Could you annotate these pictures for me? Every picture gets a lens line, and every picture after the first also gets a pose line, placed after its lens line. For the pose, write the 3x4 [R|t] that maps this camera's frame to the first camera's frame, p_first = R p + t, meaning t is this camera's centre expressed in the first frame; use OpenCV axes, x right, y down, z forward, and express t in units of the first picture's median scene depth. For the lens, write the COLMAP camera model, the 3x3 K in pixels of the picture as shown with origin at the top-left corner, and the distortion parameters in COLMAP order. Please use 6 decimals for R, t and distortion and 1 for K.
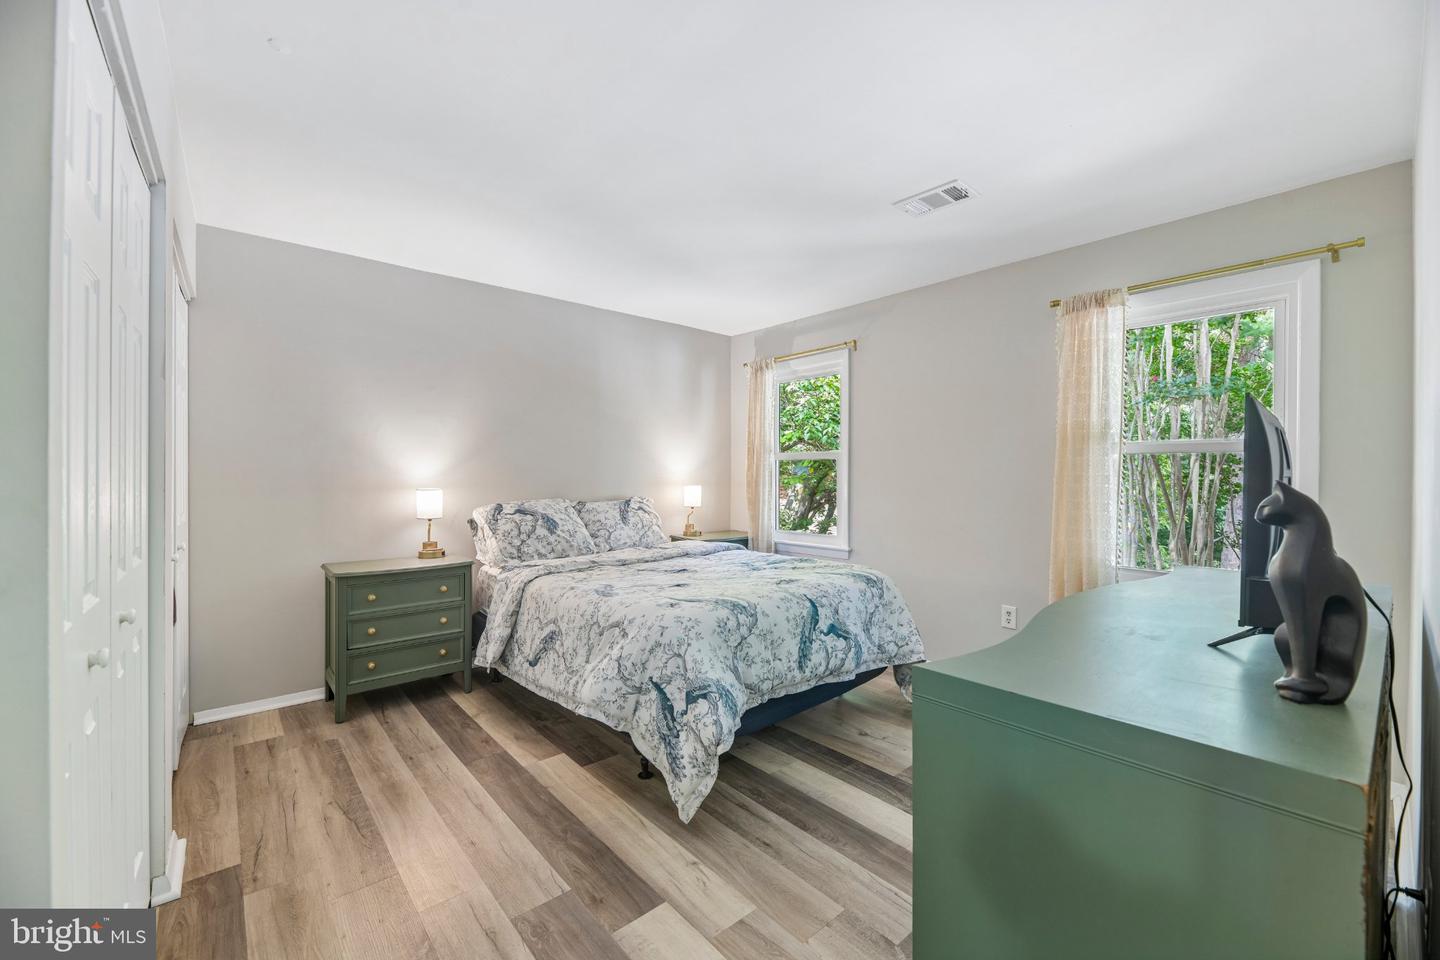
lens RADIAL K [[580.5, 0, 727.4], [0, 580.5, 478.8], [0, 0, 1]] dist [-0.001057, 0.000106]
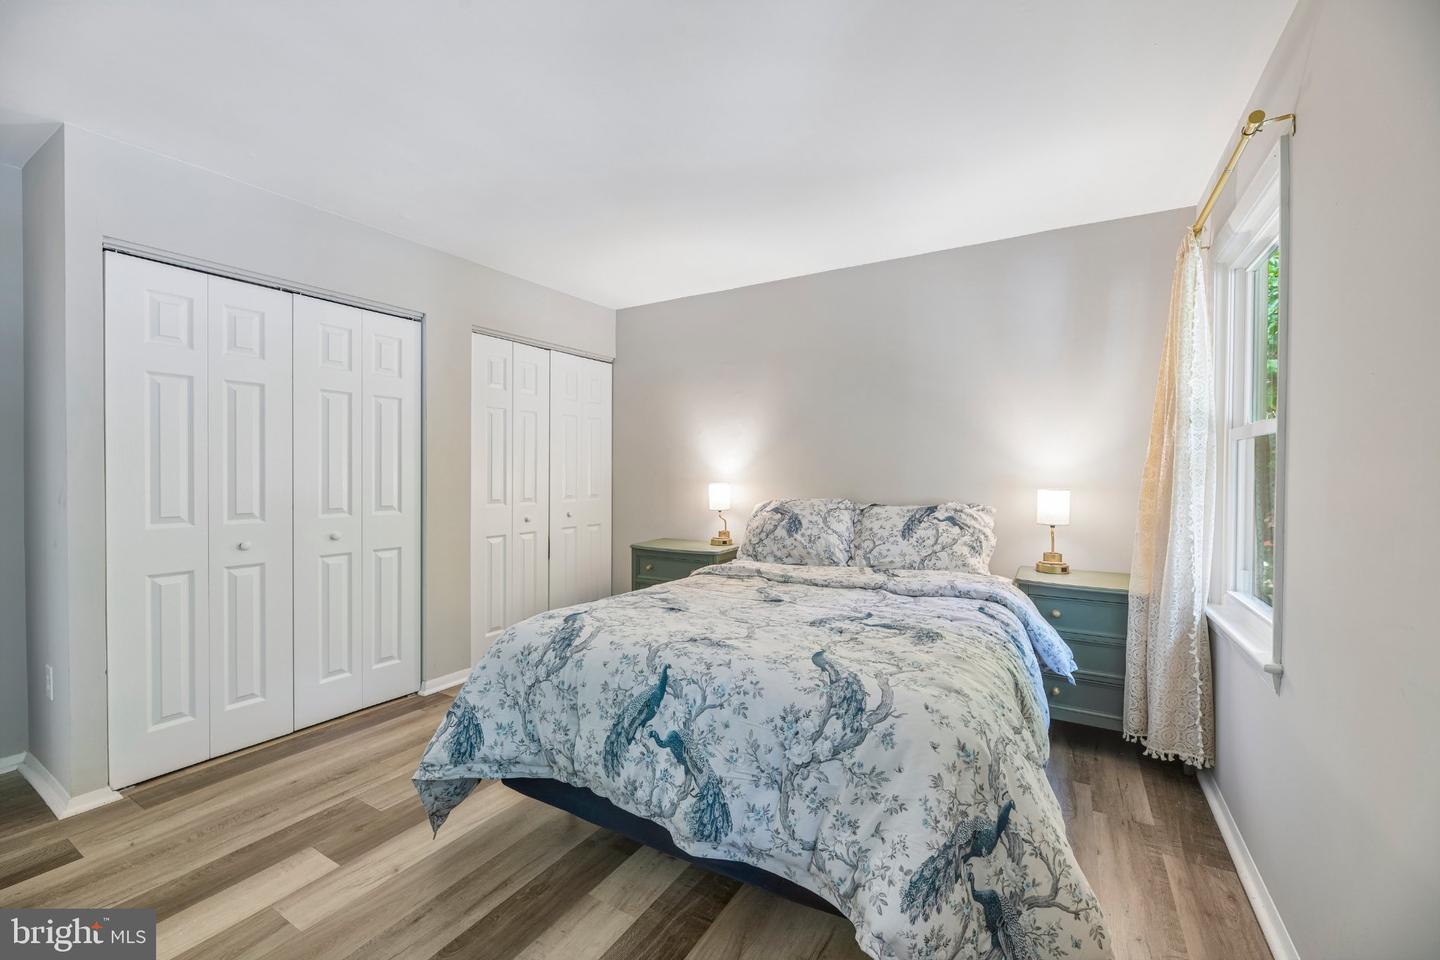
lens RADIAL K [[579.3, 0, 726.6], [0, 579.3, 480.1], [0, 0, 1]] dist [-0.002376, -0.001165]
pose [[0.314402, 0.014115, -0.949185, 0.678689], [-0.010152, 0.999882, 0.011507, -0.002907], [0.949236, 0.006018, 0.314508, 0.808660]]
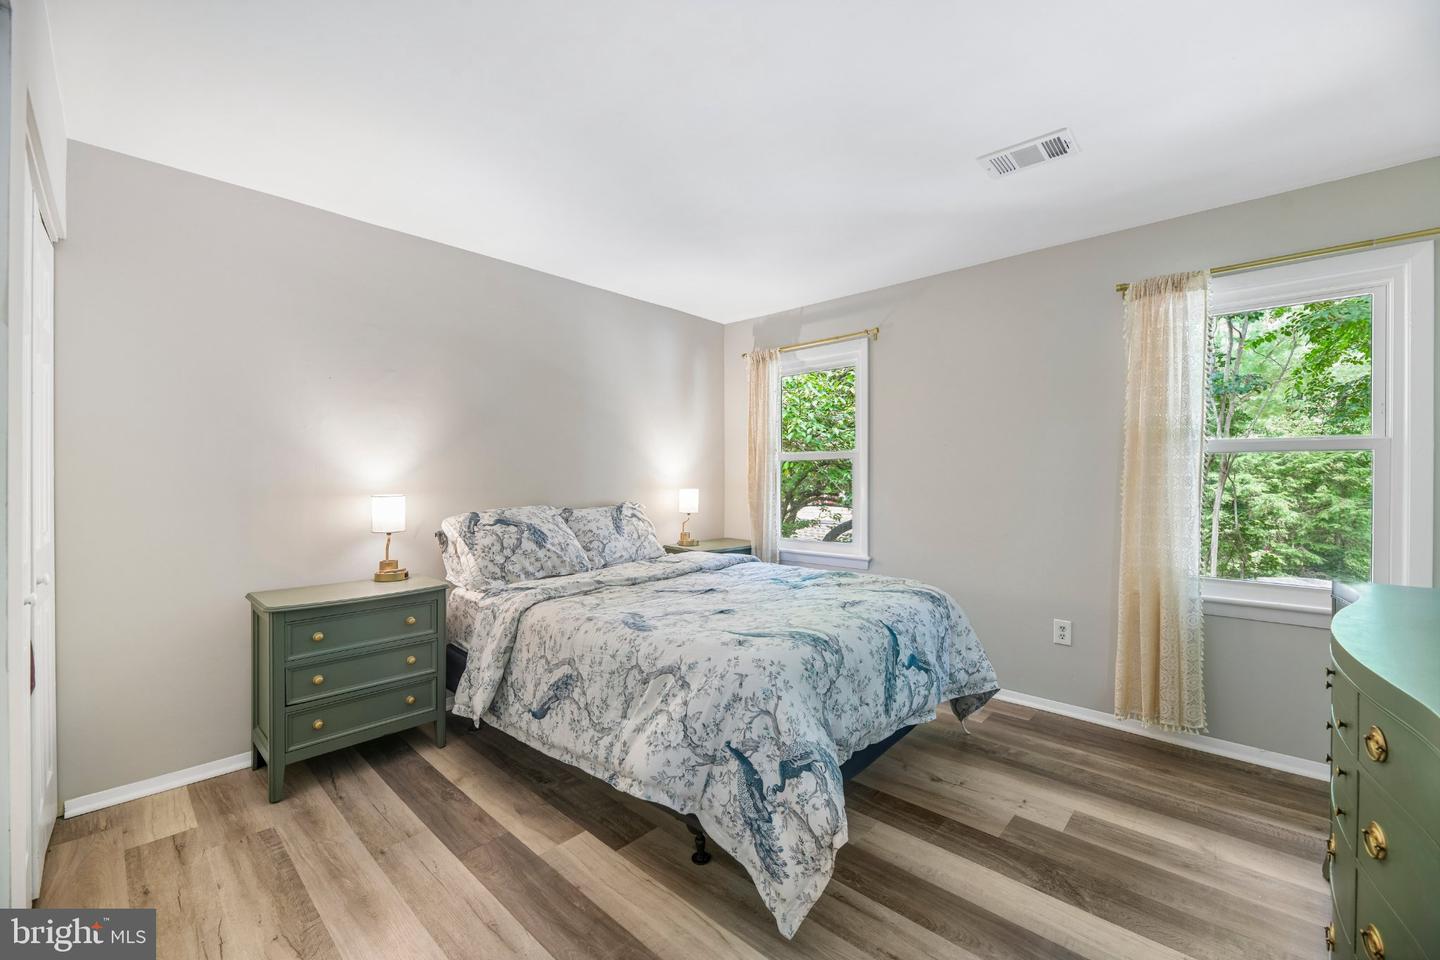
lens RADIAL K [[579.3, 0, 726.6], [0, 579.3, 480.1], [0, 0, 1]] dist [-0.002376, -0.001165]
pose [[0.994135, -0.002925, 0.108106, -0.163625], [0.003059, 0.999995, -0.001077, -0.001364], [-0.108102, 0.001401, 0.994139, 0.184257]]
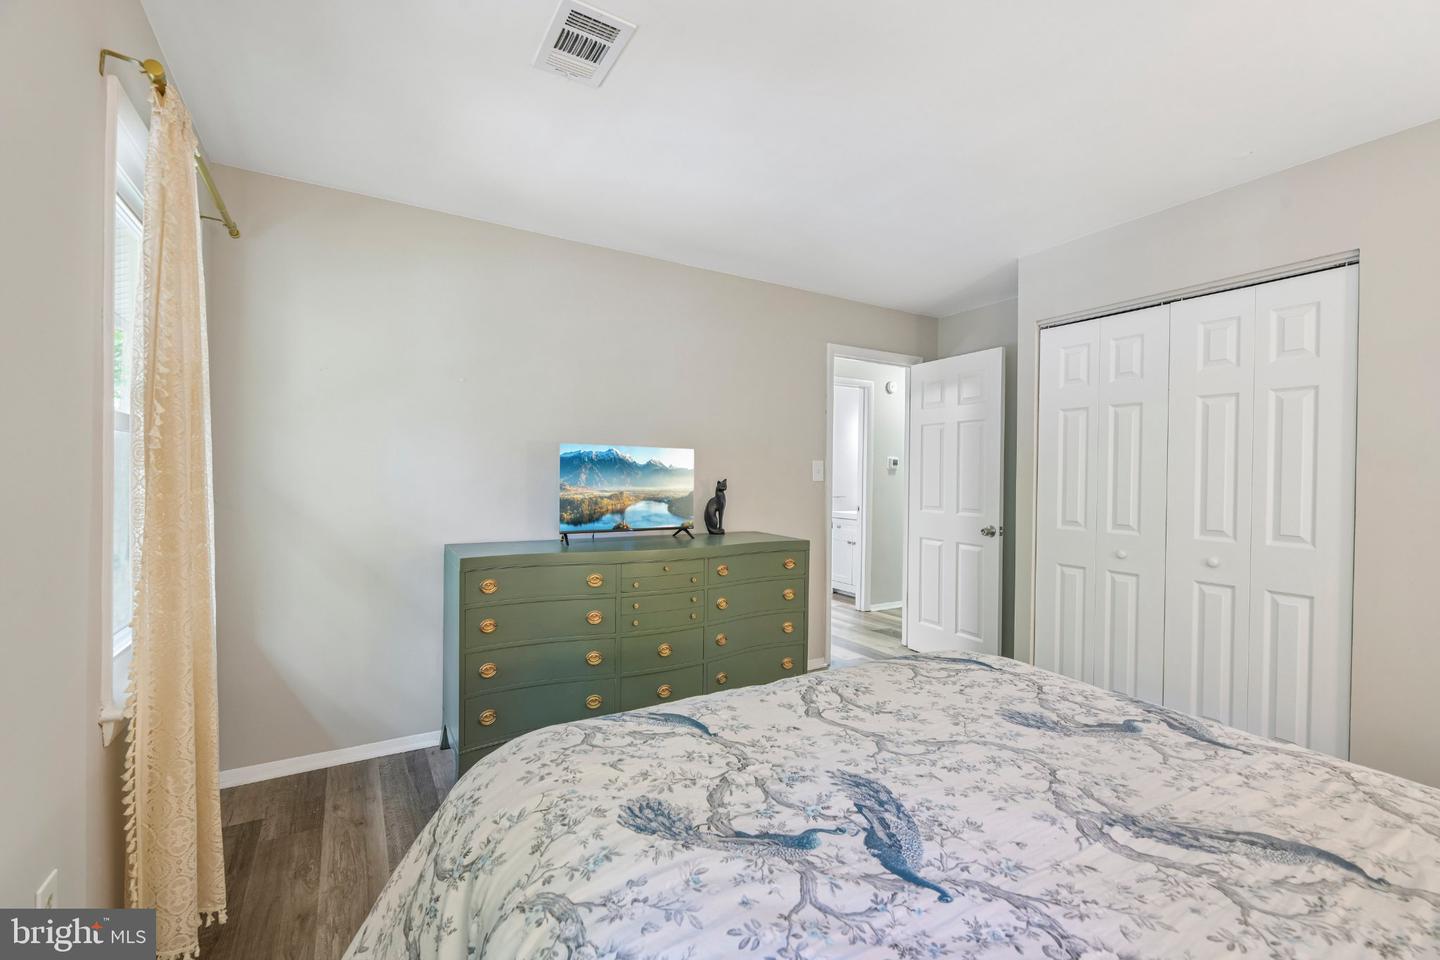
lens RADIAL K [[610.4, 0, 720.0], [0, 610.4, 480.0], [0, 0, 1]] dist [0.000269, -0.000005]
pose [[-0.986125, -0.016966, 0.165136, 0.083335], [-0.014800, 0.999788, 0.014336, -0.014084], [-0.165344, 0.011693, -0.986167, 1.514109]]
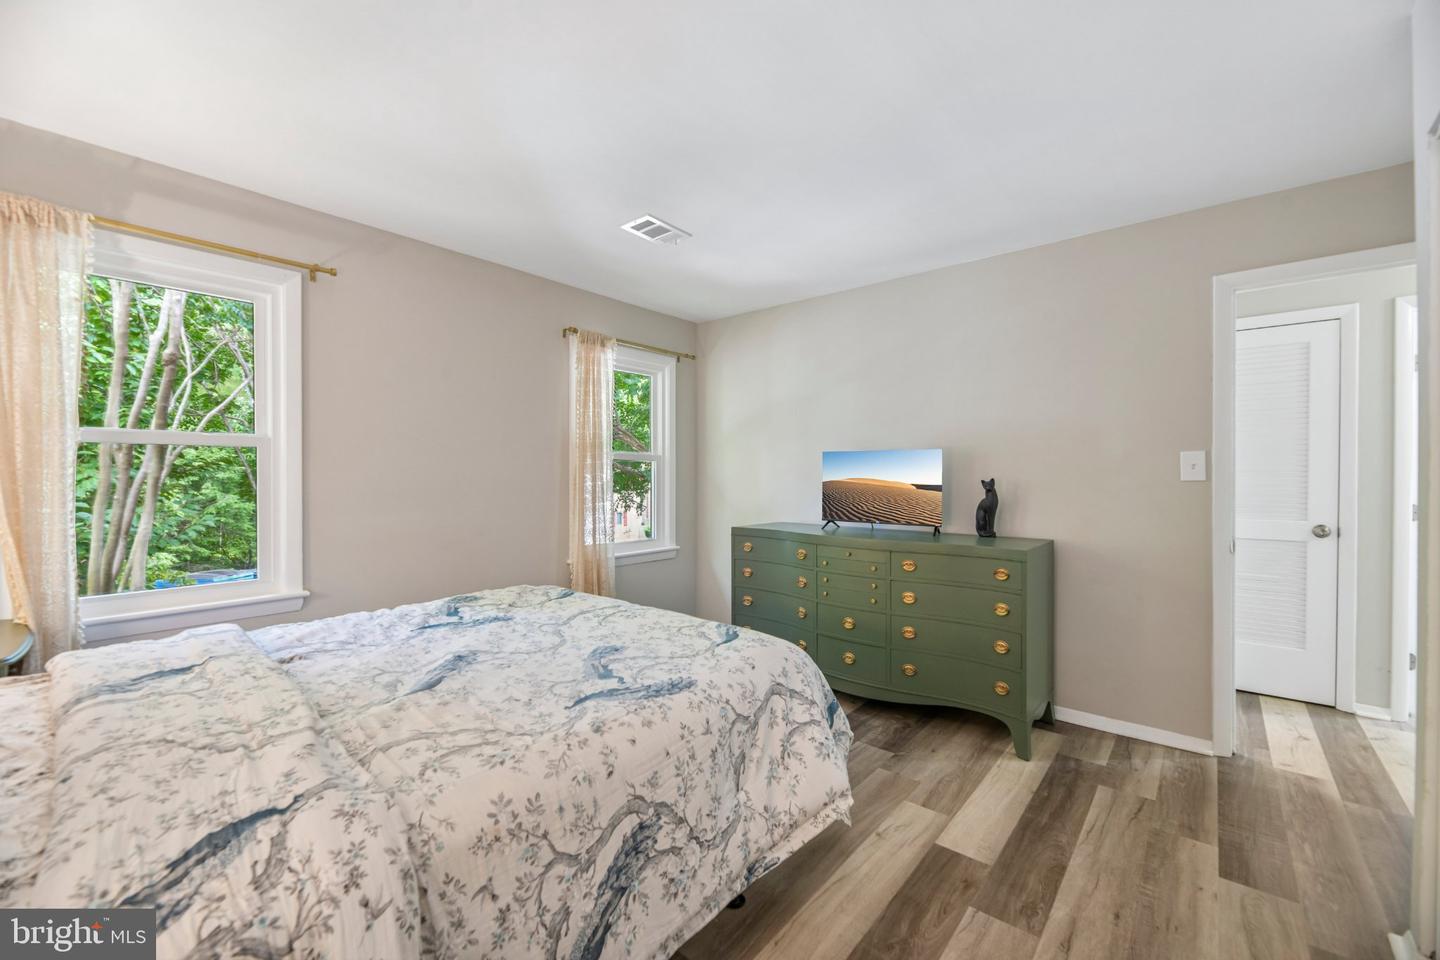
lens RADIAL K [[580.5, 0, 727.4], [0, 580.5, 478.8], [0, 0, 1]] dist [-0.001057, 0.000106]
pose [[-0.151257, -0.008307, 0.988460, -0.719497], [0.004614, 0.999948, 0.009109, -0.009749], [-0.988484, 0.005938, -0.151211, 0.957307]]
